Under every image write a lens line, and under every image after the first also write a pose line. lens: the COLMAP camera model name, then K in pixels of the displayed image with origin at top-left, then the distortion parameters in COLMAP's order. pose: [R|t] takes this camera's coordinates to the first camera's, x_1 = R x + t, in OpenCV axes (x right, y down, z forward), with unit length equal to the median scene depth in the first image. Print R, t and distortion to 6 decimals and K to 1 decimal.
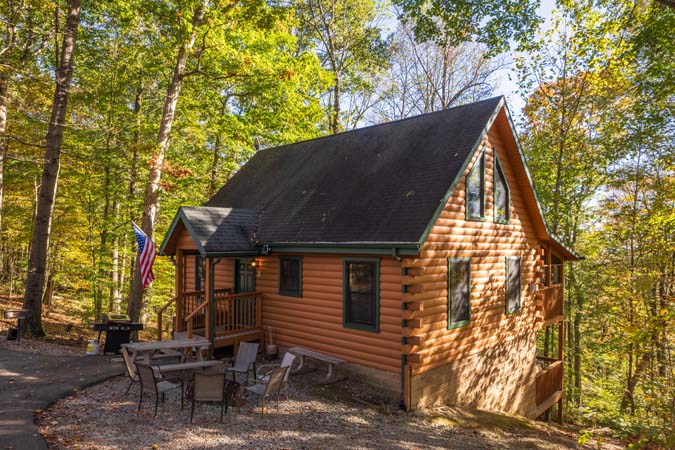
lens RADIAL K [[464.5, 0, 342.9], [0, 464.5, 240.4], [0, 0, 1]] dist [-0.011440, -0.000319]
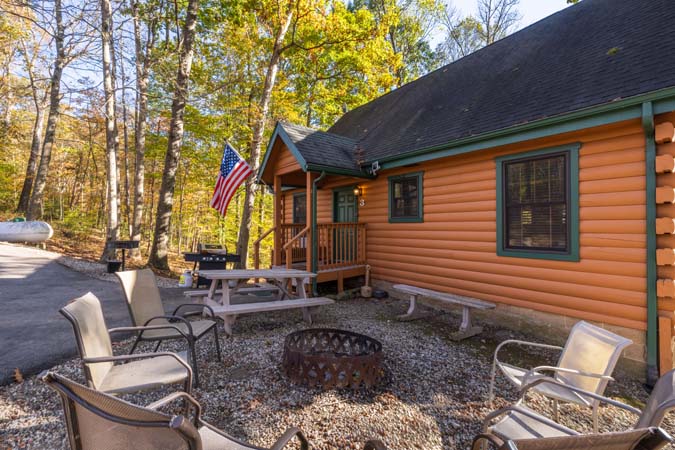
lens RADIAL K [[284.0, 0, 337.5], [0, 284.0, 225.0], [0, 0, 1]] dist [-0.000733, -0.000134]
pose [[0.989349, -0.007178, -0.145385, -0.153793], [0.007744, 0.999964, 0.003333, 0.117383], [0.145356, -0.004424, 0.989370, 0.461734]]
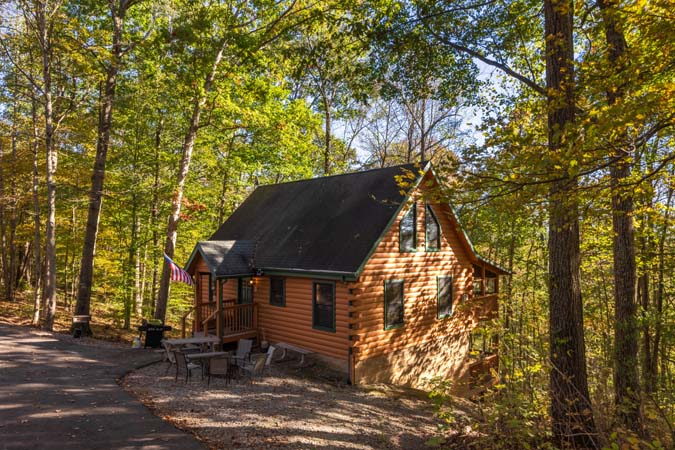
lens RADIAL K [[463.5, 0, 339.3], [0, 463.5, 241.9], [0, 0, 1]] dist [0.003235, 0.000856]
pose [[0.999588, -0.004338, -0.028355, 0.107460], [0.004501, 0.999974, 0.005694, -0.075510], [0.028330, -0.005820, 0.999582, -0.362097]]
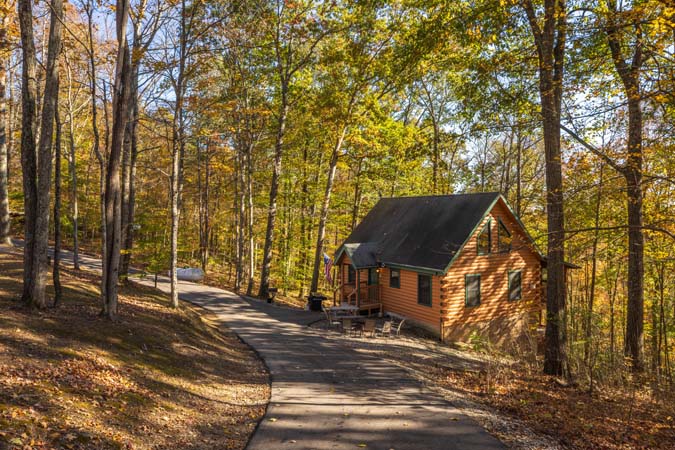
lens RADIAL K [[462.0, 0, 339.9], [0, 462.0, 224.0], [0, 0, 1]] dist [-0.001989, -0.000512]
pose [[0.960887, -0.000105, -0.276942, 0.218863], [0.009679, 0.999402, 0.033201, -0.232320], [0.276773, -0.034583, 0.960313, -1.028114]]
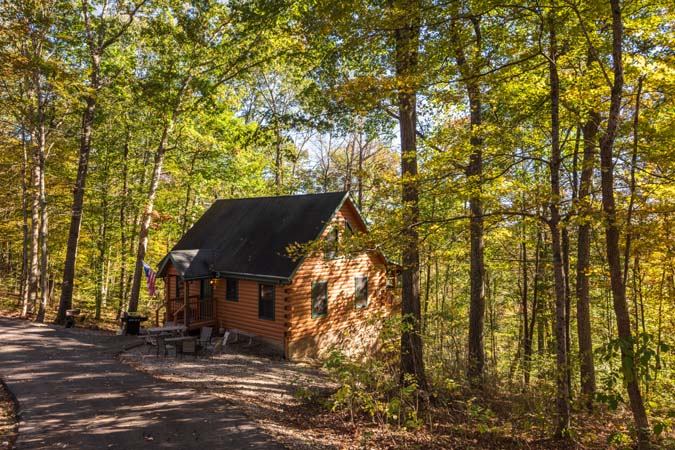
lens RADIAL K [[462.0, 0, 339.9], [0, 462.0, 224.0], [0, 0, 1]] dist [-0.001989, -0.000512]
pose [[0.998174, -0.001016, 0.060393, 0.189978], [0.001074, 0.999999, -0.000924, -0.169893], [-0.060392, 0.000987, 0.998174, -0.784590]]
